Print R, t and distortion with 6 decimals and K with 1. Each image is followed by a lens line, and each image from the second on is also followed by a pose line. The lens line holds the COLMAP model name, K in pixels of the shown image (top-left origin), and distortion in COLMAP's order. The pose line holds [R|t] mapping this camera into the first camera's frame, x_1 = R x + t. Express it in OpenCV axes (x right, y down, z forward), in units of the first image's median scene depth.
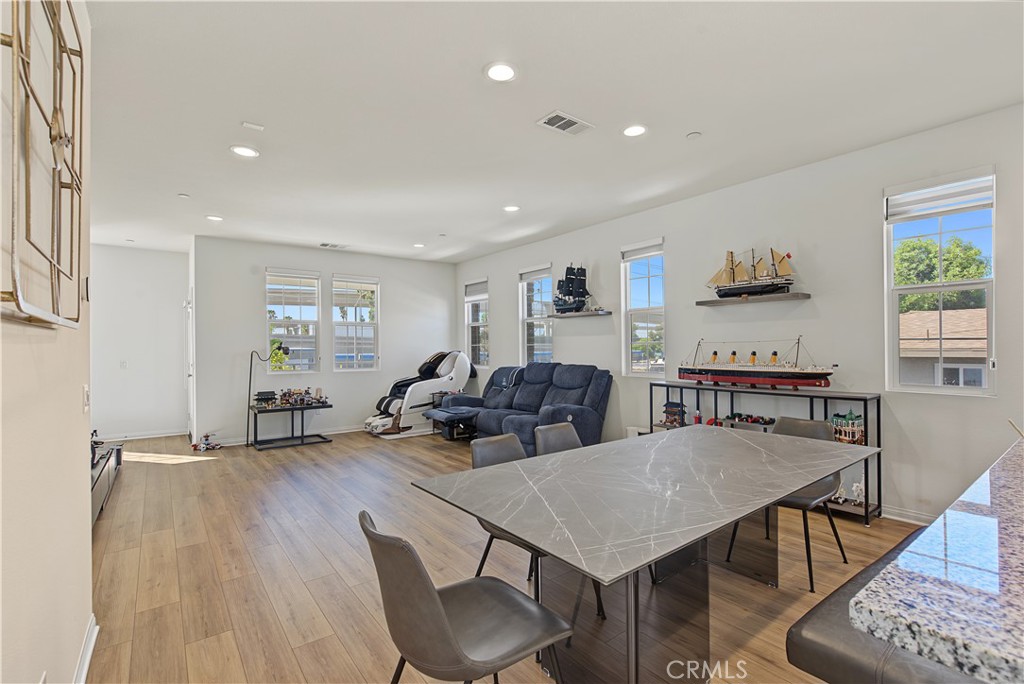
lens RADIAL K [[467.8, 0, 513.8], [0, 467.8, 342.0], [0, 0, 1]] dist [-0.002208, -0.000002]
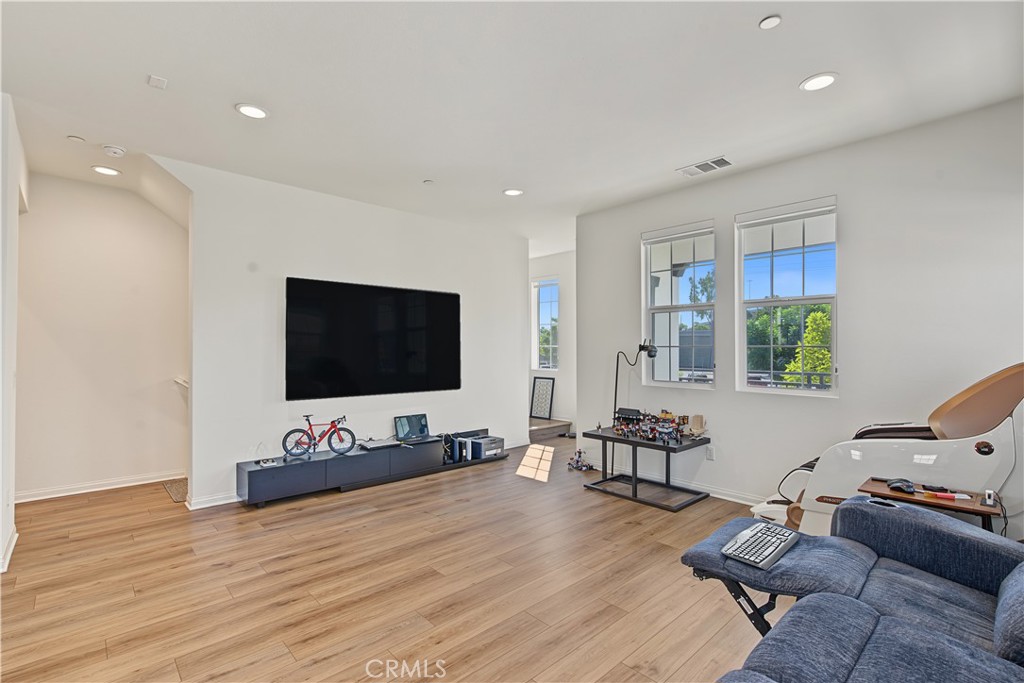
lens RADIAL K [[472.4, 0, 512.0], [0, 472.4, 341.5], [0, 0, 1]] dist [0.000591, -0.000087]
pose [[0.095666, -0.006752, -0.995391, 0.175297], [0.008262, 0.999948, -0.005989, 0.007308], [0.995379, -0.007651, 0.095717, 0.792419]]
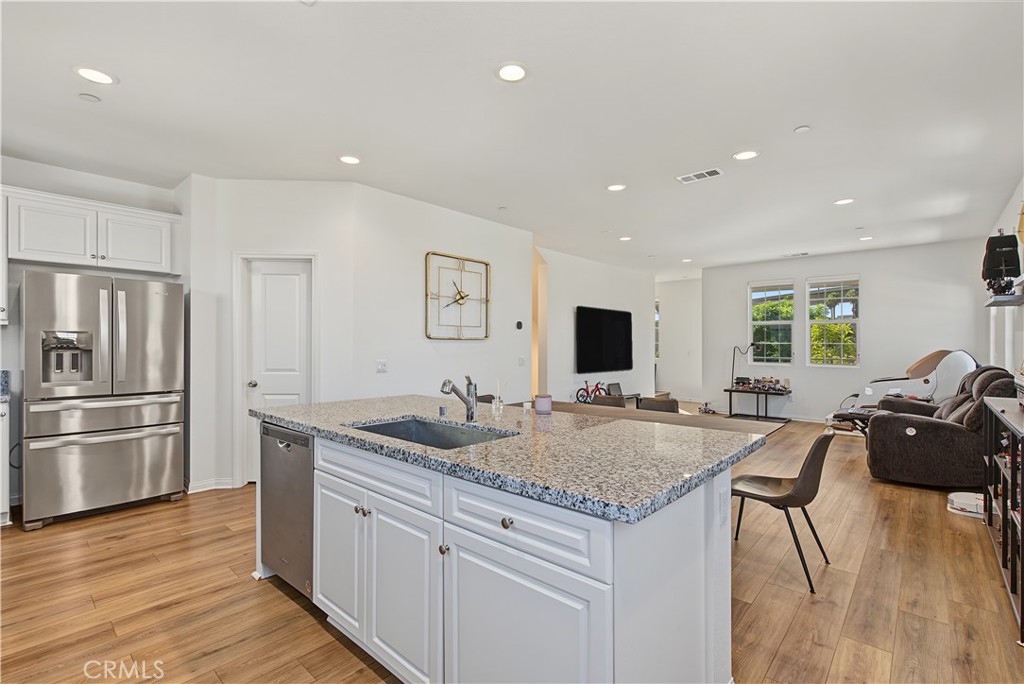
lens RADIAL K [[460.1, 0, 504.0], [0, 460.1, 341.6], [0, 0, 1]] dist [-0.016108, 0.000542]
pose [[0.169422, 0.003022, -0.985539, 0.658993], [0.007617, 0.999961, 0.004375, -0.005791], [0.985514, -0.008248, 0.169392, 0.123000]]
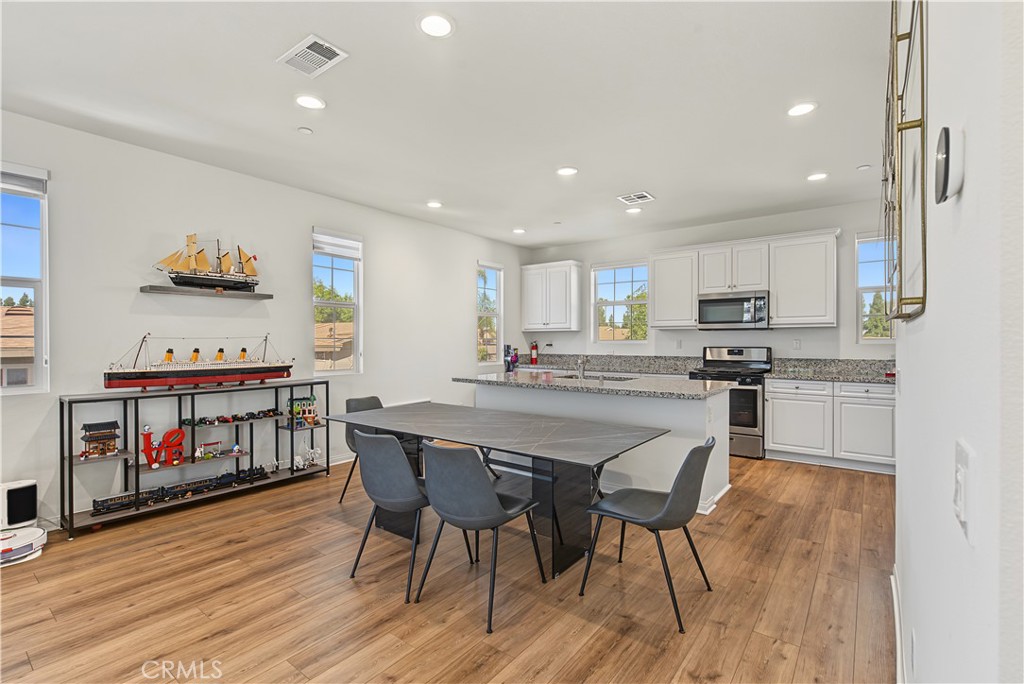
lens RADIAL K [[466.6, 0, 512.0], [0, 466.6, 344.5], [0, 0, 1]] dist [-0.001900, 0.000091]
pose [[-0.259716, 0.003384, 0.965679, -0.374027], [-0.006167, 0.999968, -0.005163, 0.009001], [-0.965665, -0.007296, -0.259687, 0.452617]]
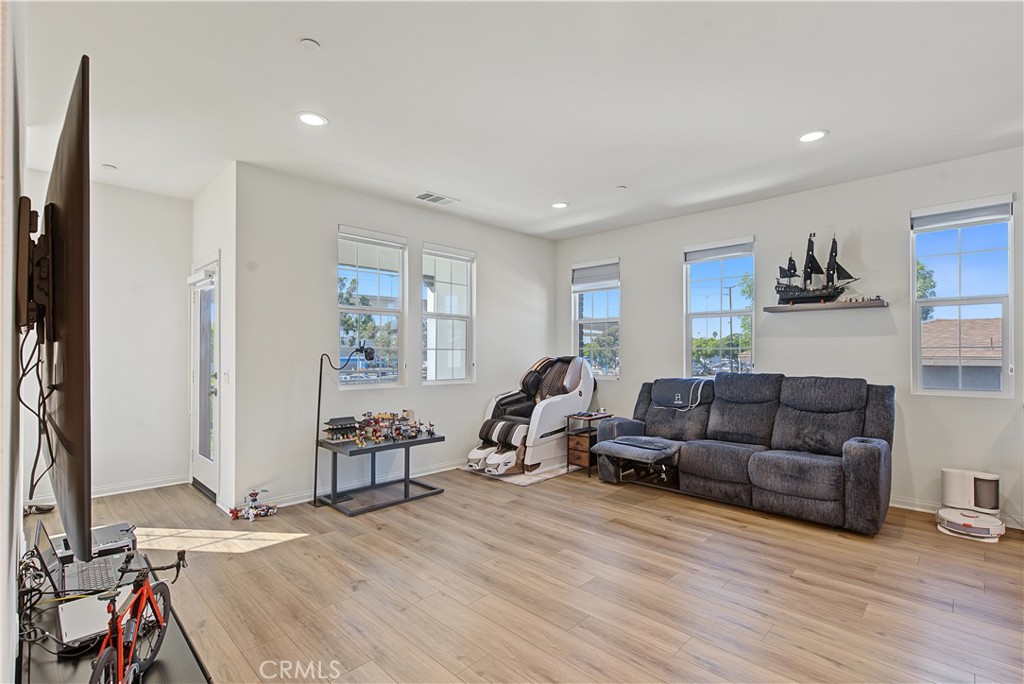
lens RADIAL K [[474.1, 0, 514.0], [0, 474.1, 345.6], [0, 0, 1]] dist [-0.001429, -0.000123]
pose [[0.989134, 0.012460, 0.146489, -0.414219], [-0.011845, 0.999917, -0.005072, 0.009106], [-0.146540, 0.003281, 0.989199, 0.342496]]
